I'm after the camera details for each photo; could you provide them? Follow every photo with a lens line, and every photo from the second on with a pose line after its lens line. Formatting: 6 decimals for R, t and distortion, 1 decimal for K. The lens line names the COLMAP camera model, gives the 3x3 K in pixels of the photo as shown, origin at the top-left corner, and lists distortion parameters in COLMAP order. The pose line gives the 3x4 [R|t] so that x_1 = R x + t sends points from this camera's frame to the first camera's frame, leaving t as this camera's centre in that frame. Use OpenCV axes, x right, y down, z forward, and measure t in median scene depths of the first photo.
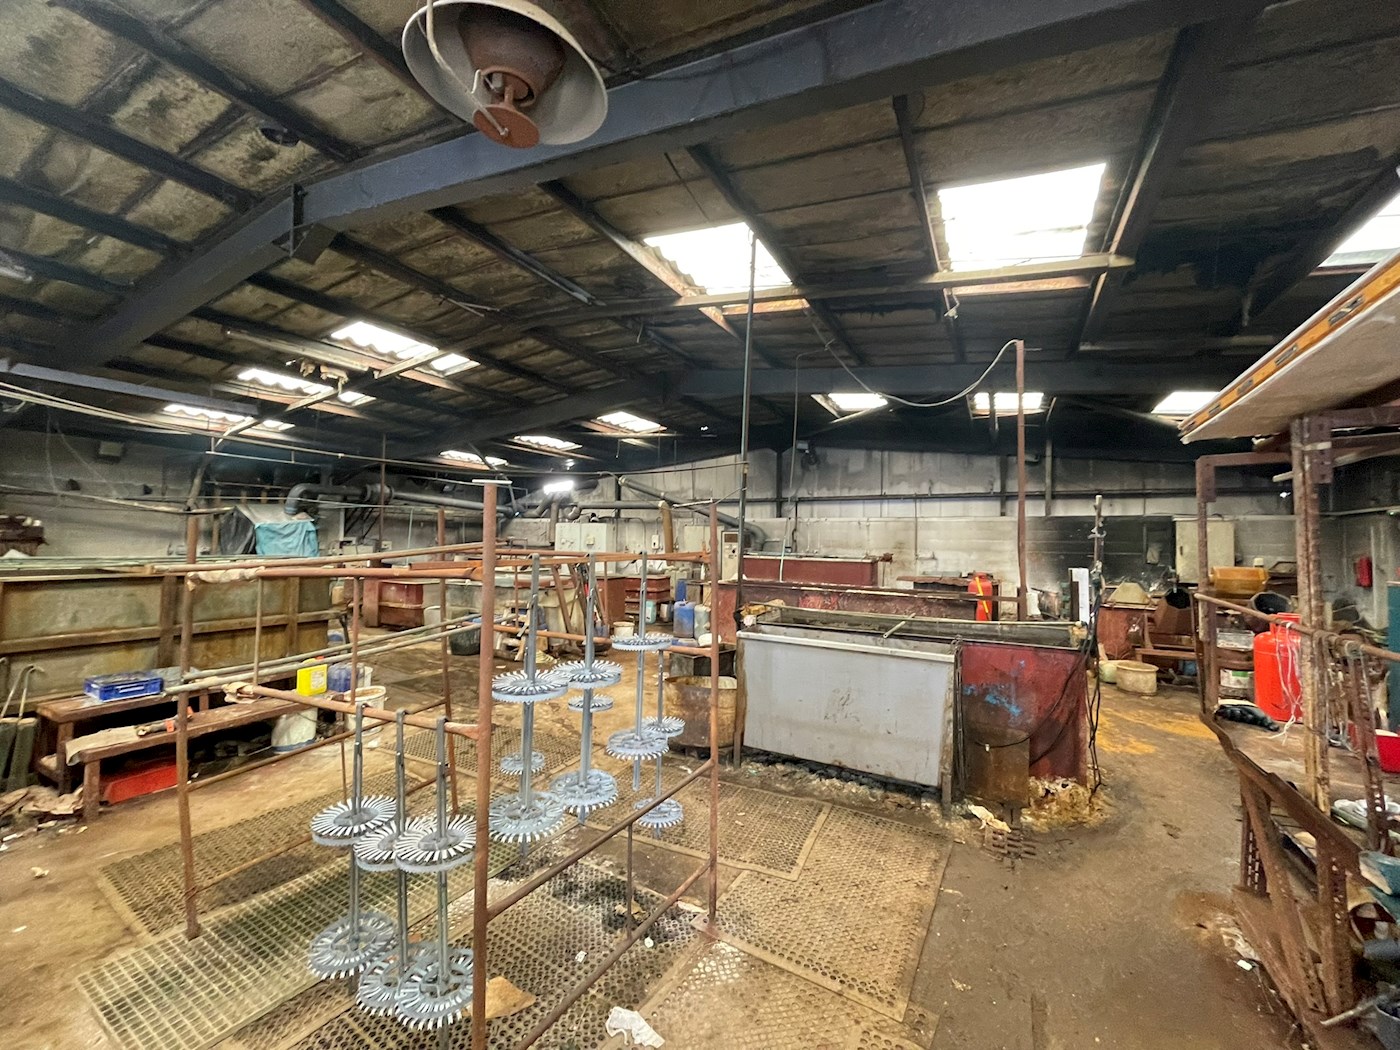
lens RADIAL K [[565.8, 0, 700.0], [0, 565.8, 525.0], [0, 0, 1]] dist [-0.001354, 0.000266]
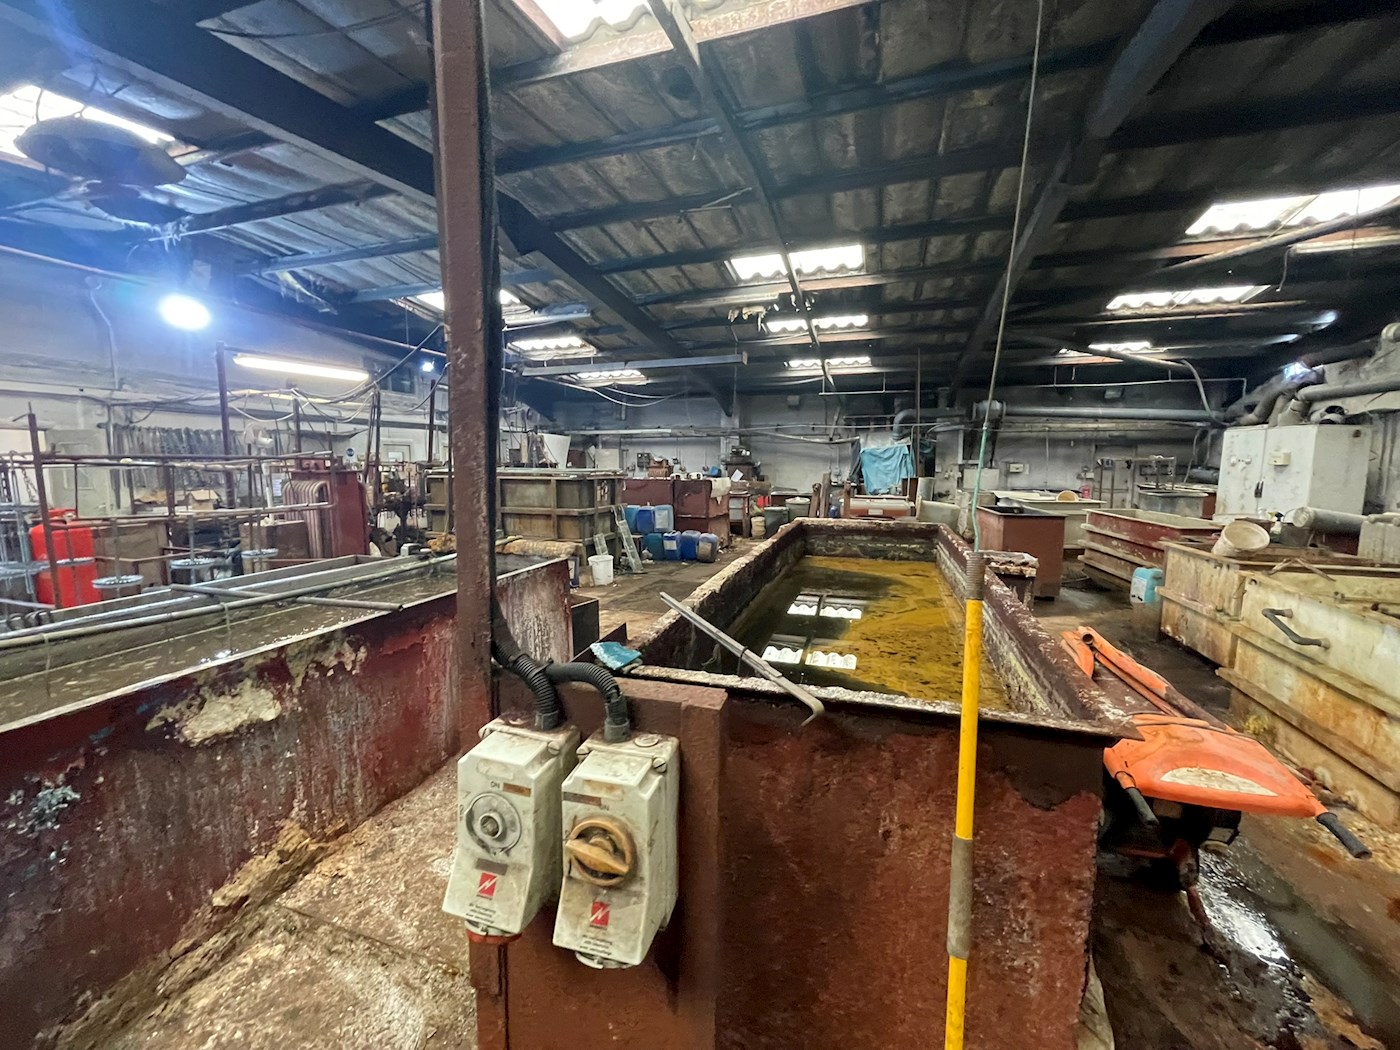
lens RADIAL K [[565.8, 0, 700.0], [0, 565.8, 525.0], [0, 0, 1]] dist [-0.001186, -0.000225]
pose [[0.176516, 0.095810, -0.979624, 0.783775], [0.028840, 0.994321, 0.102445, 0.059319], [0.983875, -0.046336, 0.172750, 1.126795]]
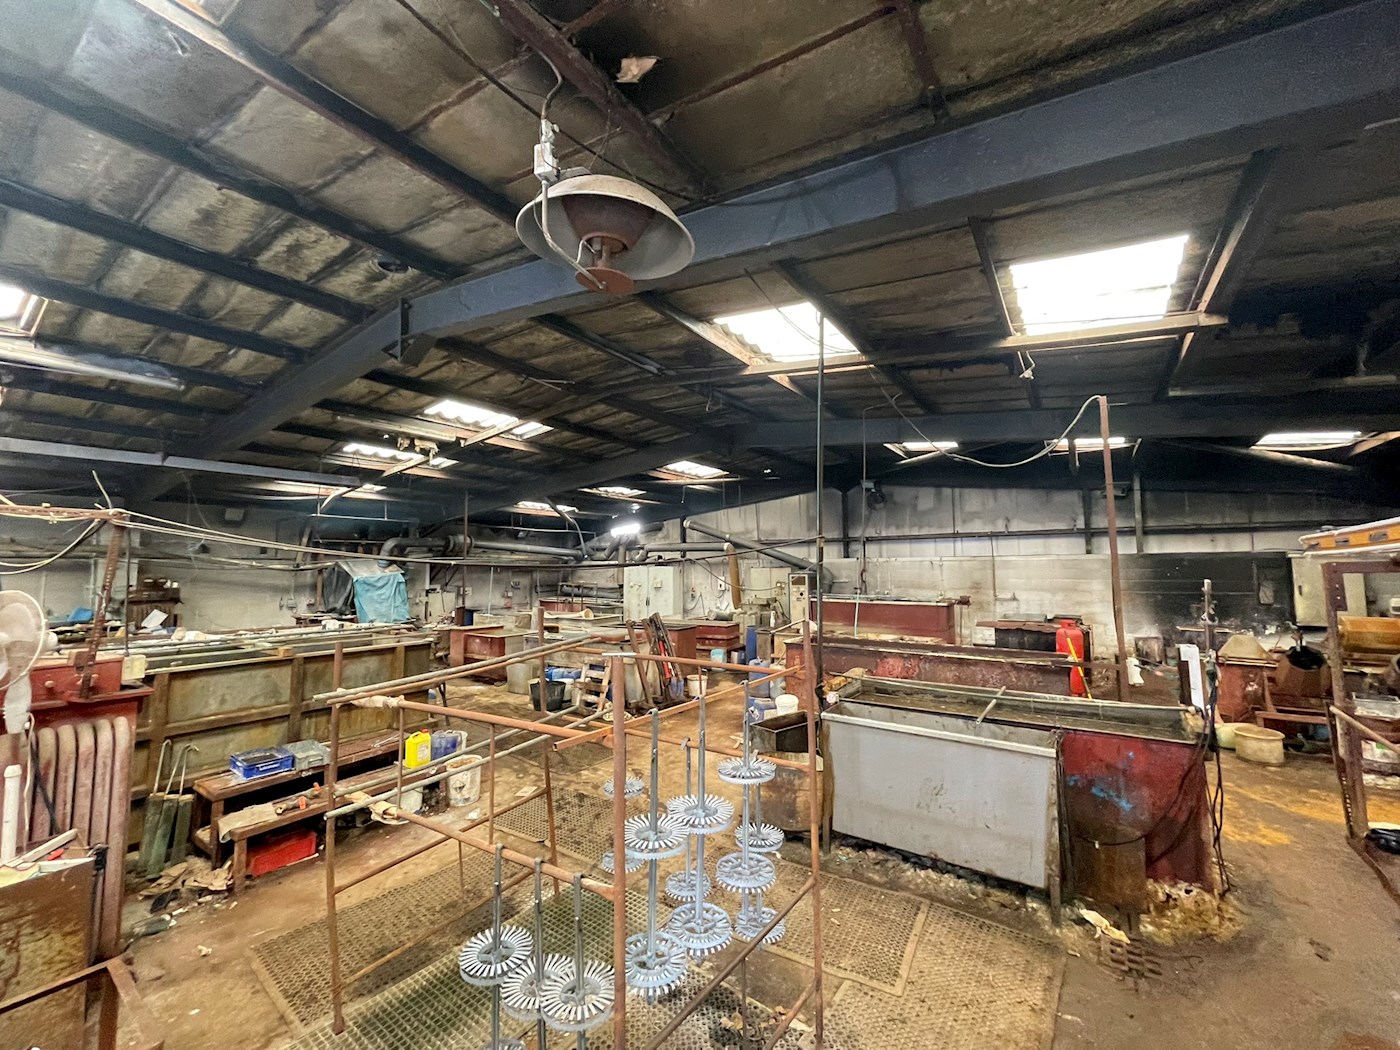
lens RADIAL K [[565.8, 0, 700.0], [0, 565.8, 525.0], [0, 0, 1]] dist [-0.001186, -0.000225]
pose [[0.994064, -0.031171, -0.104241, -0.026986], [0.026222, 0.998478, -0.048512, -0.081346], [0.105594, 0.045490, 0.993368, -0.025492]]
